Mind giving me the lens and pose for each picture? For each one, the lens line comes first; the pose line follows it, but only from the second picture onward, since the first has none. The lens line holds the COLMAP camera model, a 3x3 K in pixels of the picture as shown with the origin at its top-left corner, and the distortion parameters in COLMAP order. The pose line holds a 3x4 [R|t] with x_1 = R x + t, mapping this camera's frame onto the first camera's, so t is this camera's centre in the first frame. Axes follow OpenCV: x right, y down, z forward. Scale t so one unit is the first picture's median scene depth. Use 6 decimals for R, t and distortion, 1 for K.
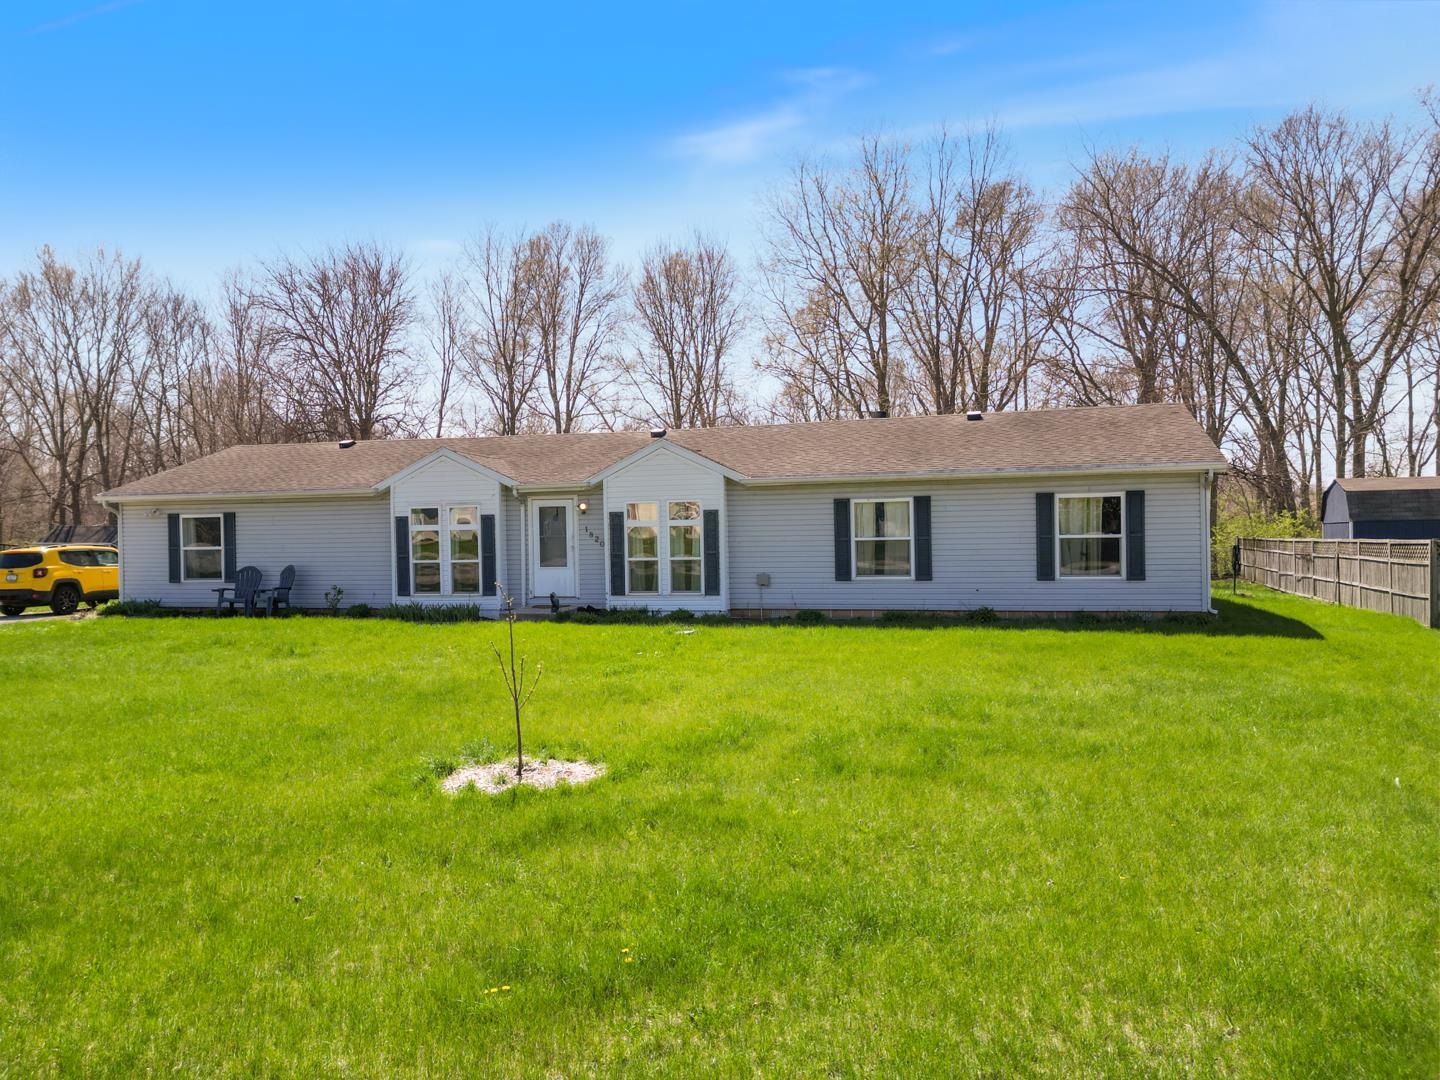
lens RADIAL K [[988.6, 0, 720.0], [0, 988.6, 540.0], [0, 0, 1]] dist [0.135905, -0.169357]
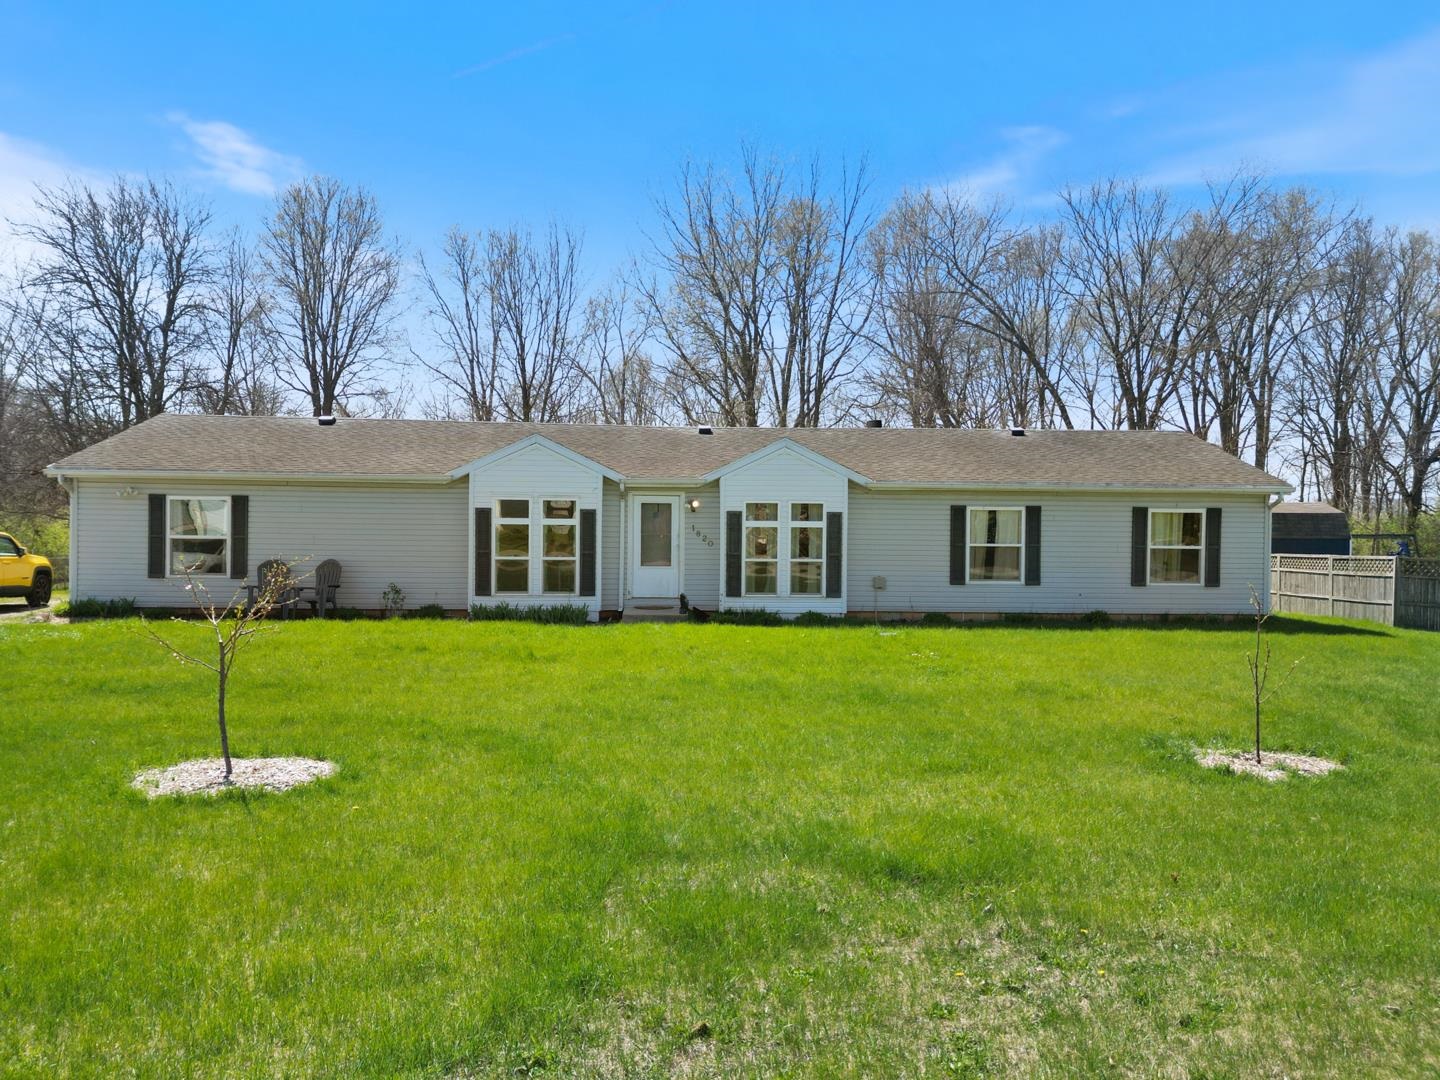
lens RADIAL K [[988.6, 0, 720.0], [0, 988.6, 540.0], [0, 0, 1]] dist [0.135905, -0.169357]
pose [[0.947179, 0.024476, 0.319770, -0.432980], [-0.023773, 0.999699, -0.006104, 0.006489], [-0.319823, -0.001820, 0.947475, 0.087865]]
